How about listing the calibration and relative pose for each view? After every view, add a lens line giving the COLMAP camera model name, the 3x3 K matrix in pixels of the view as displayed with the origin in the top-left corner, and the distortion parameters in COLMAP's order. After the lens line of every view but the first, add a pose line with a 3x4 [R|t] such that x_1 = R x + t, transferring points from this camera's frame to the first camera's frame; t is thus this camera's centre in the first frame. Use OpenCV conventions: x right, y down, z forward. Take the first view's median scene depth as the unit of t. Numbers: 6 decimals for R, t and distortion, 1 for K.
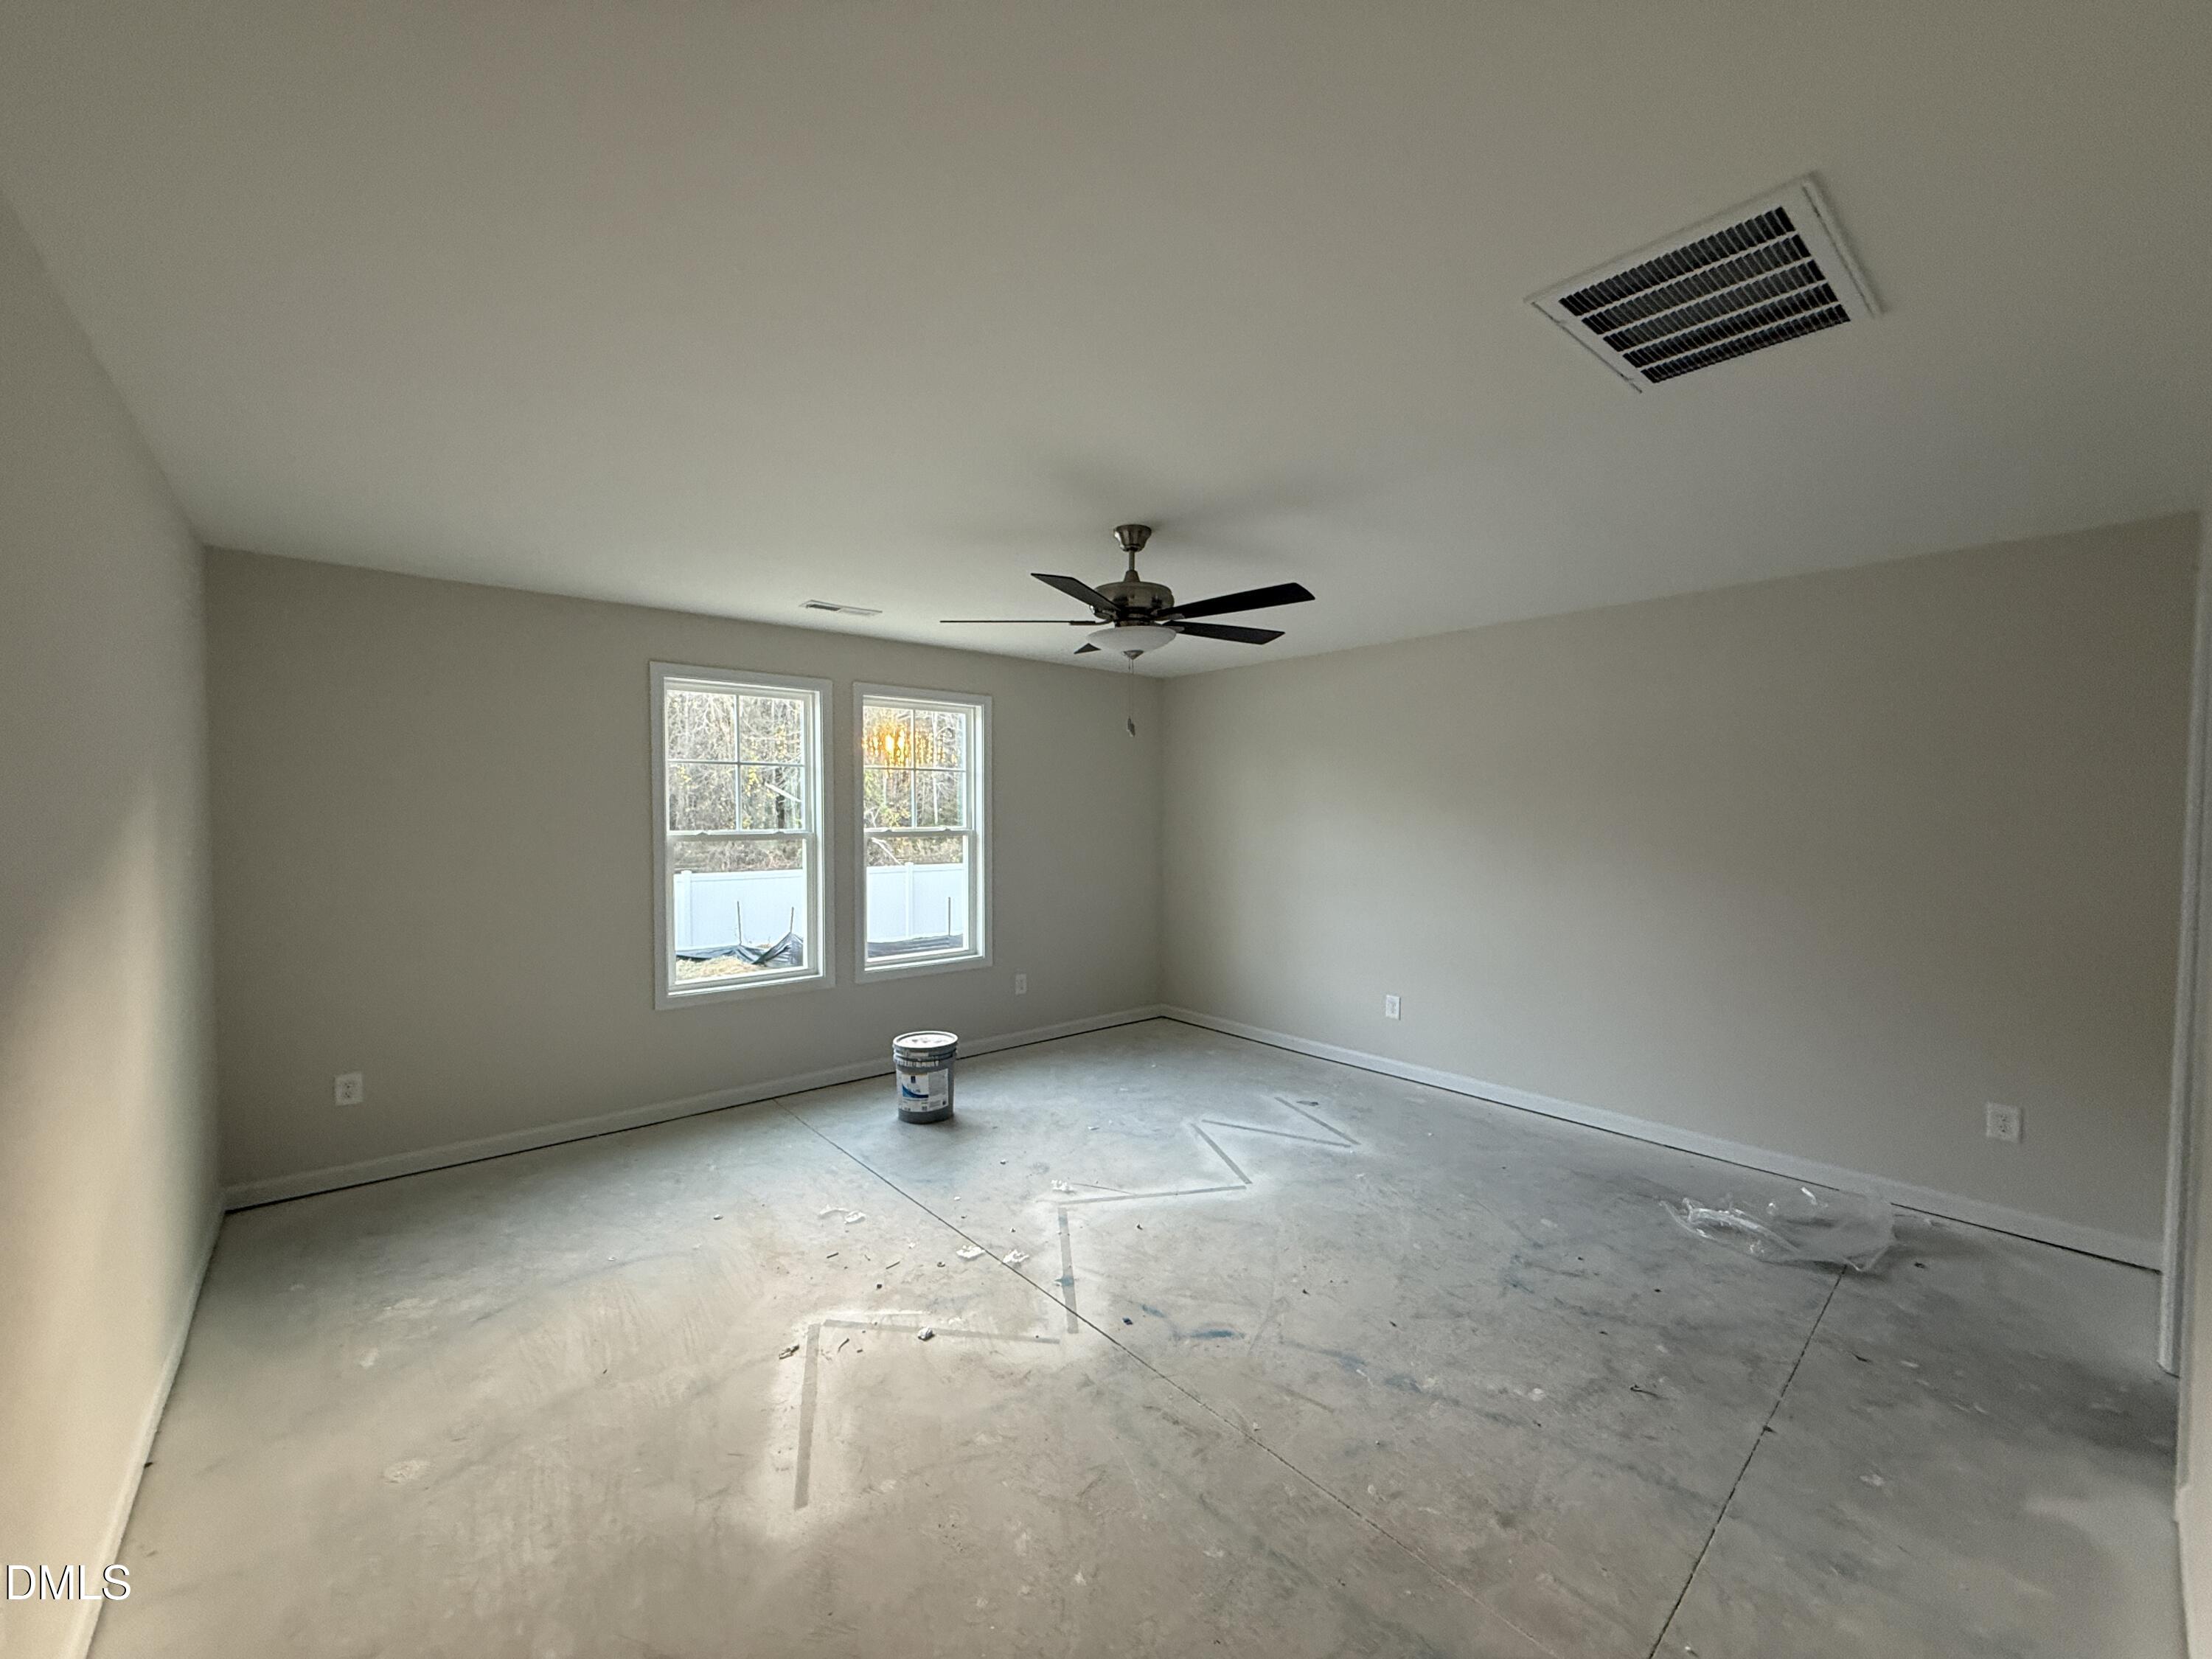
lens RADIAL K [[882.1, 0, 1102.7], [0, 882.1, 832.9], [0, 0, 1]] dist [-0.000344, 0.000002]
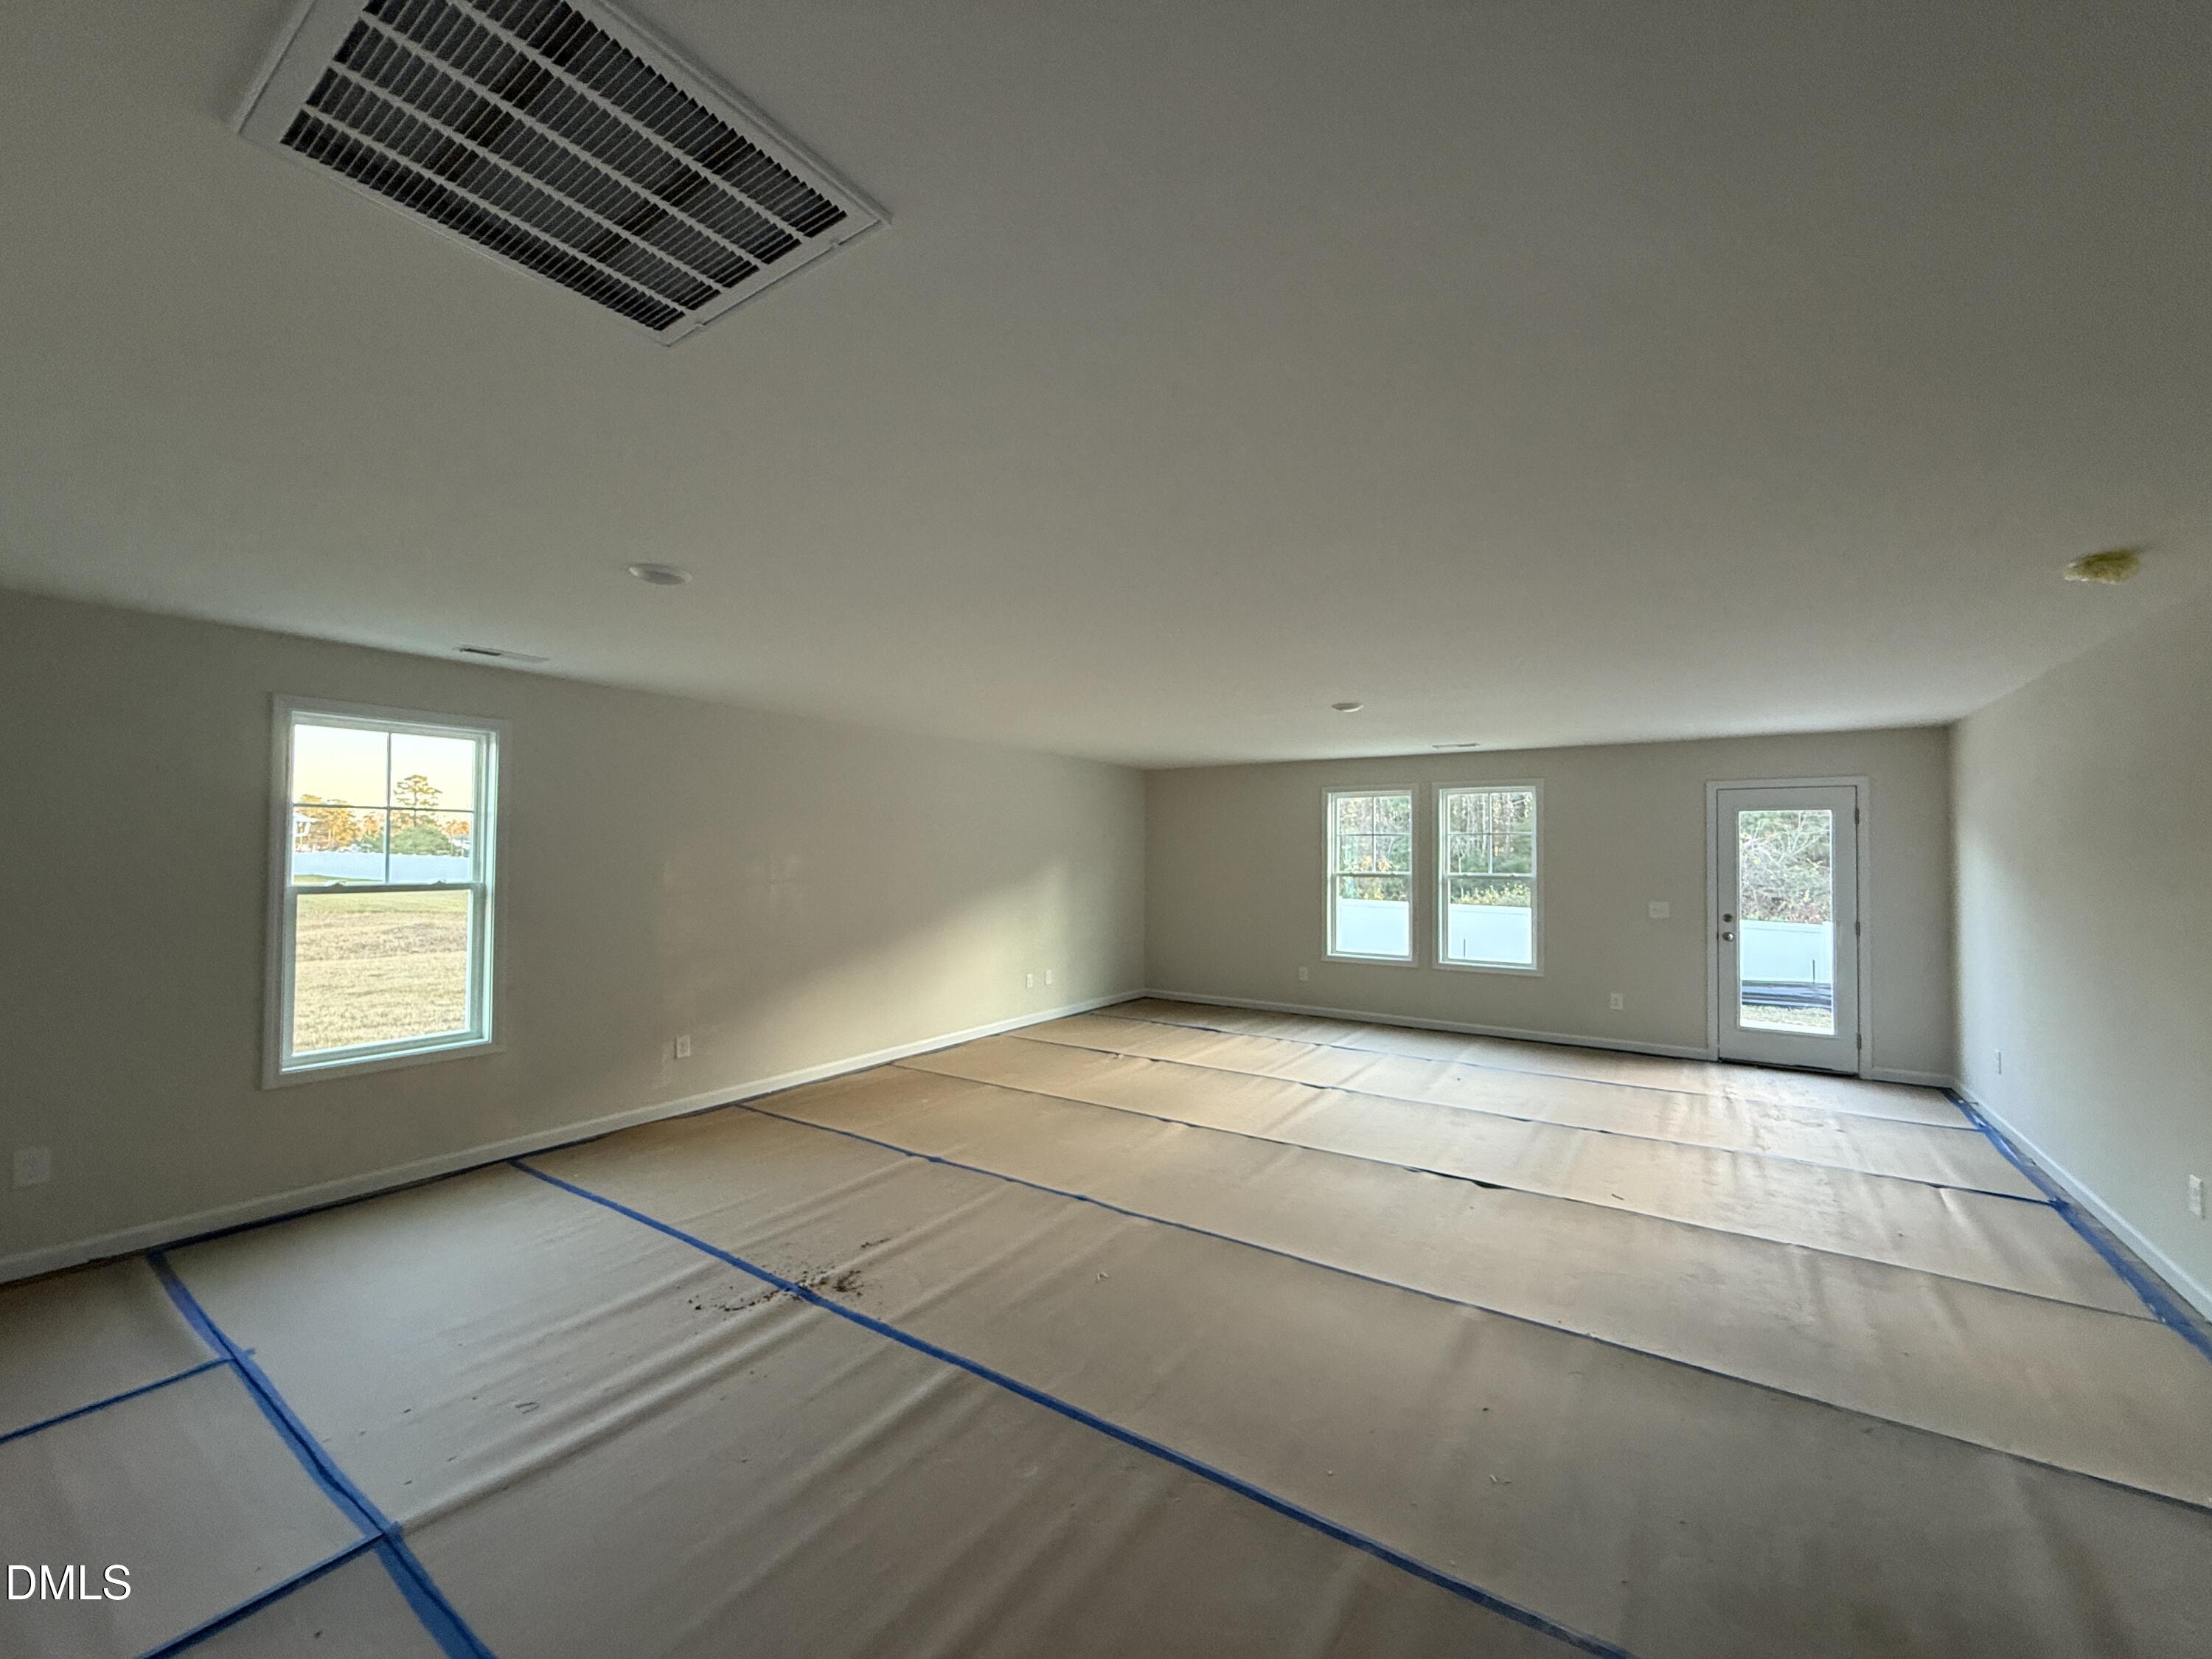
lens RADIAL K [[880.5, 0, 1102.1], [0, 880.5, 835.2], [0, 0, 1]] dist [-0.001160, -0.000215]
pose [[0.260346, -0.019356, -0.965321, 1.321018], [-0.030442, 0.999137, -0.028244, -0.010279], [0.965035, 0.036740, 0.259533, -0.013567]]
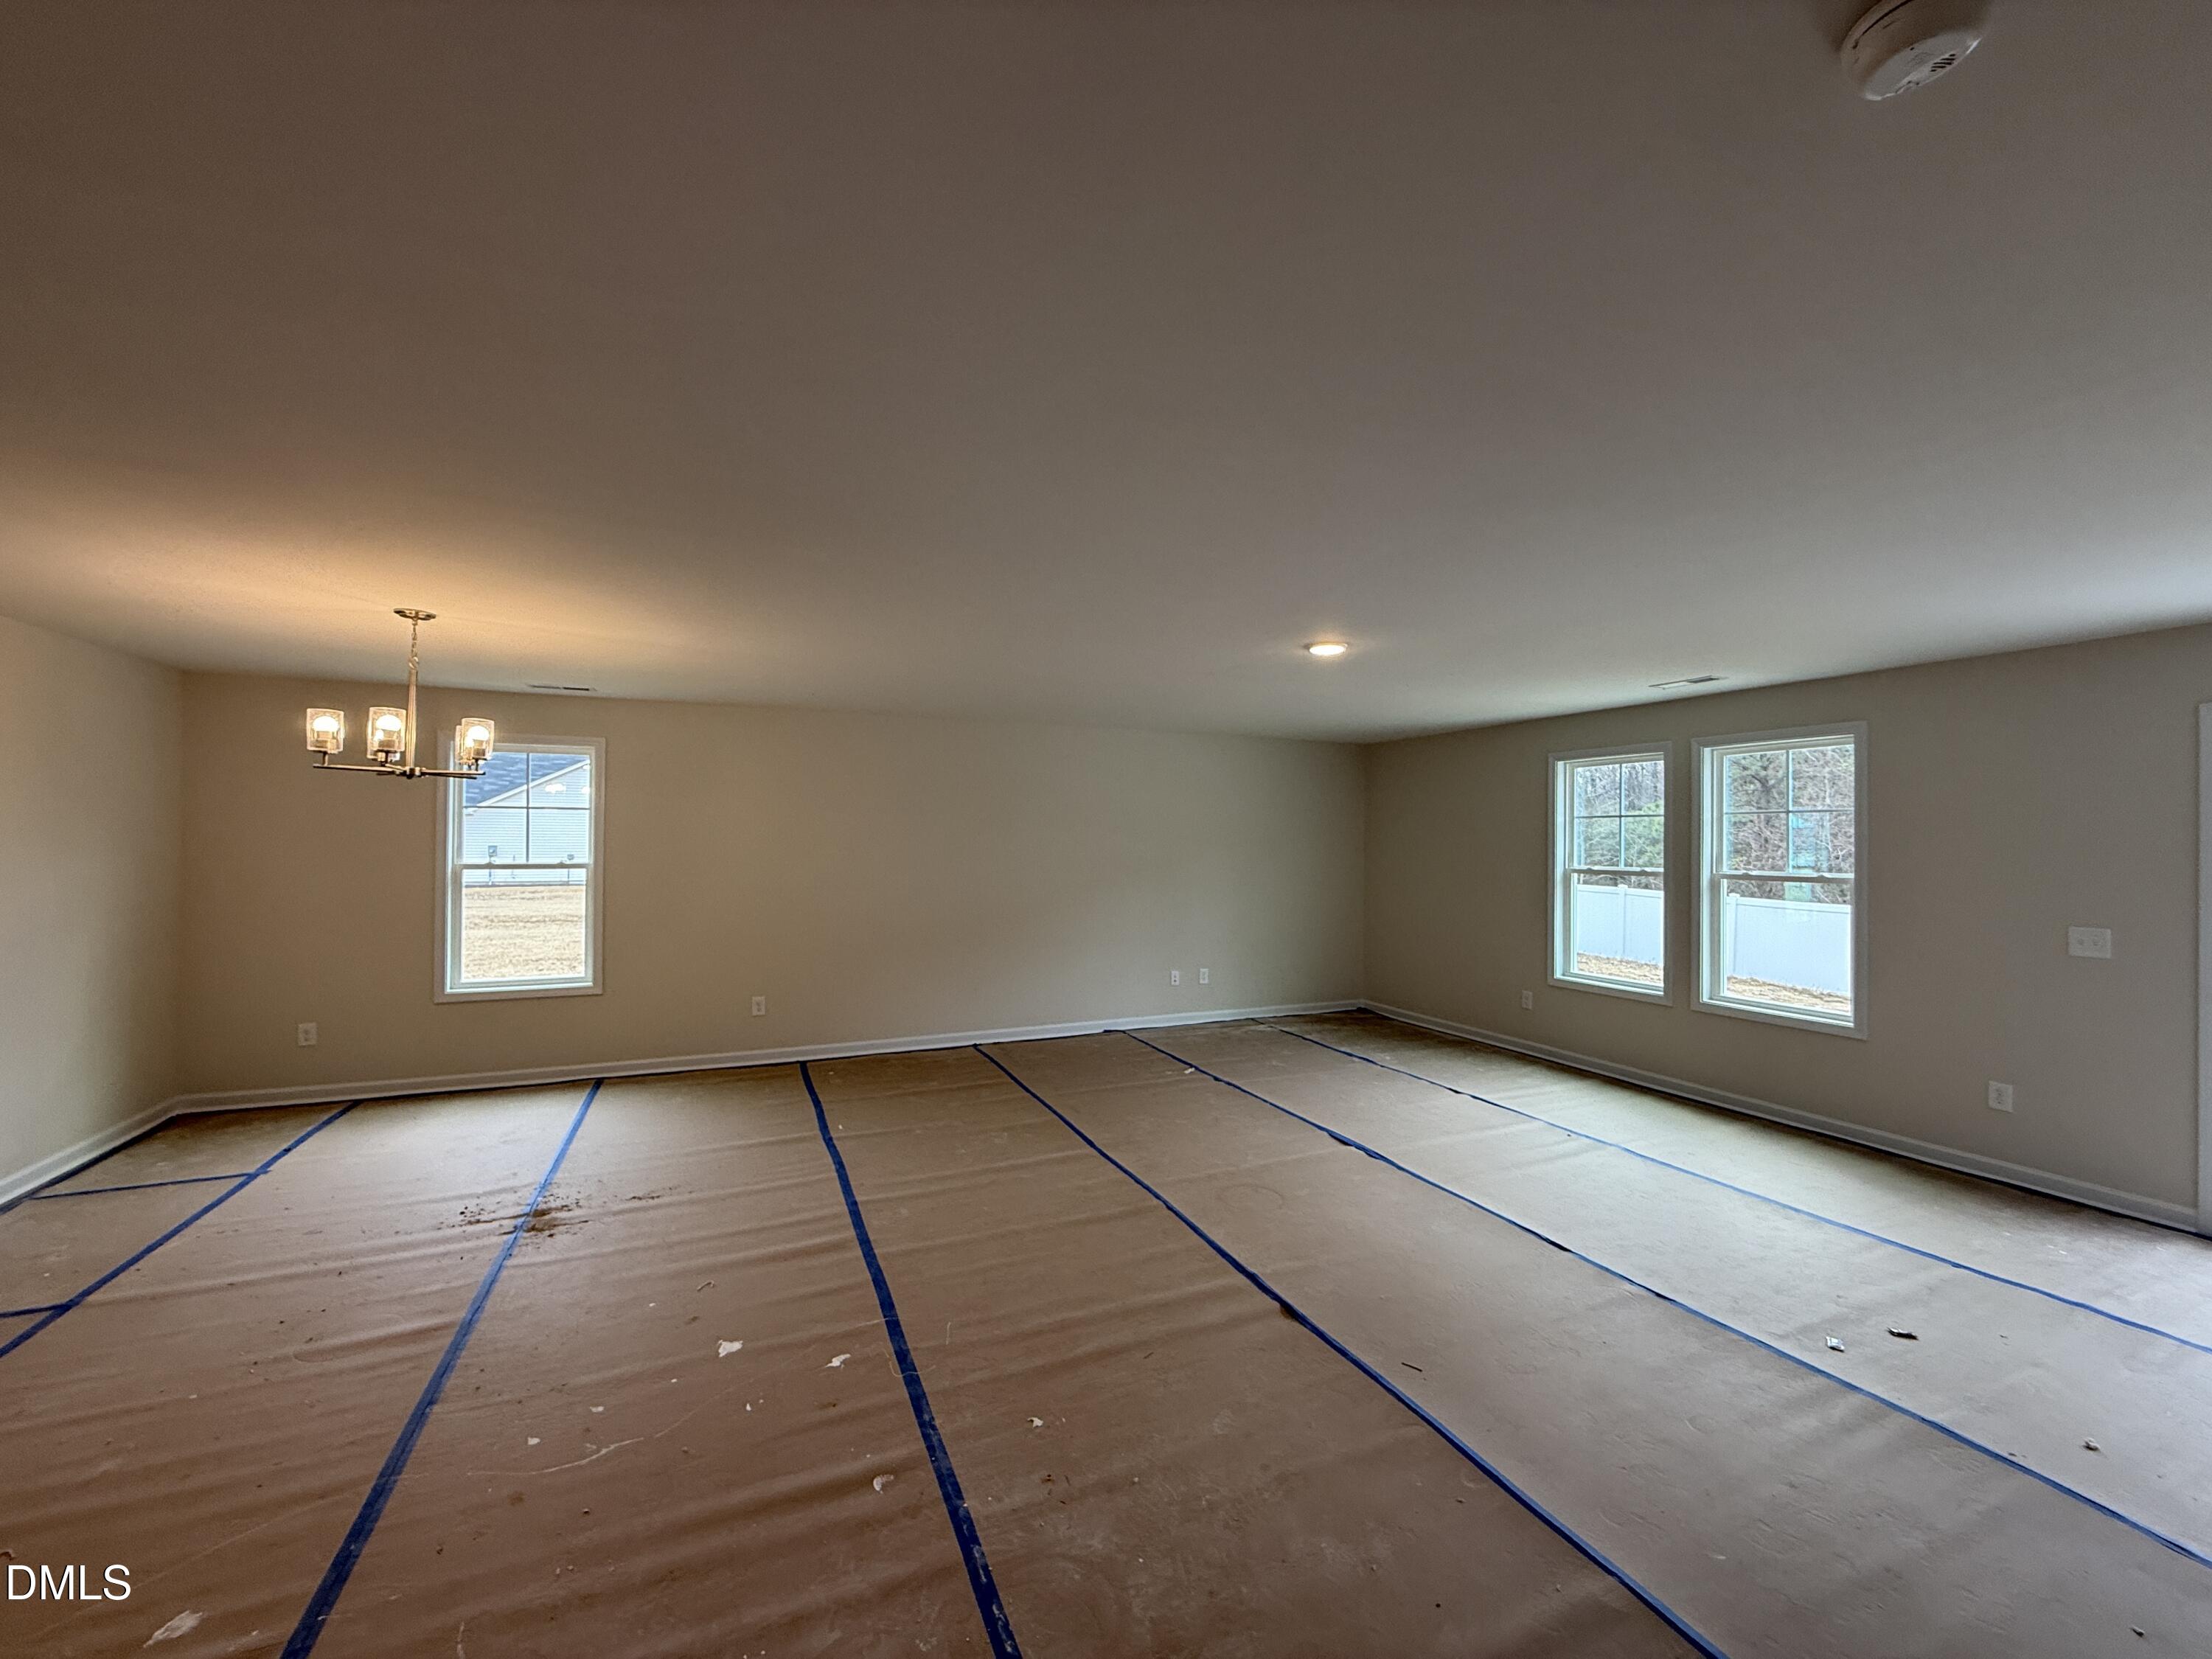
lens RADIAL K [[880.5, 0, 1102.1], [0, 880.5, 835.2], [0, 0, 1]] dist [-0.001160, -0.000215]
pose [[-0.300831, -0.007767, -0.953646, 1.180369], [-0.030427, 0.999536, 0.001457, -0.031613], [0.953192, 0.029455, -0.300928, 0.727116]]
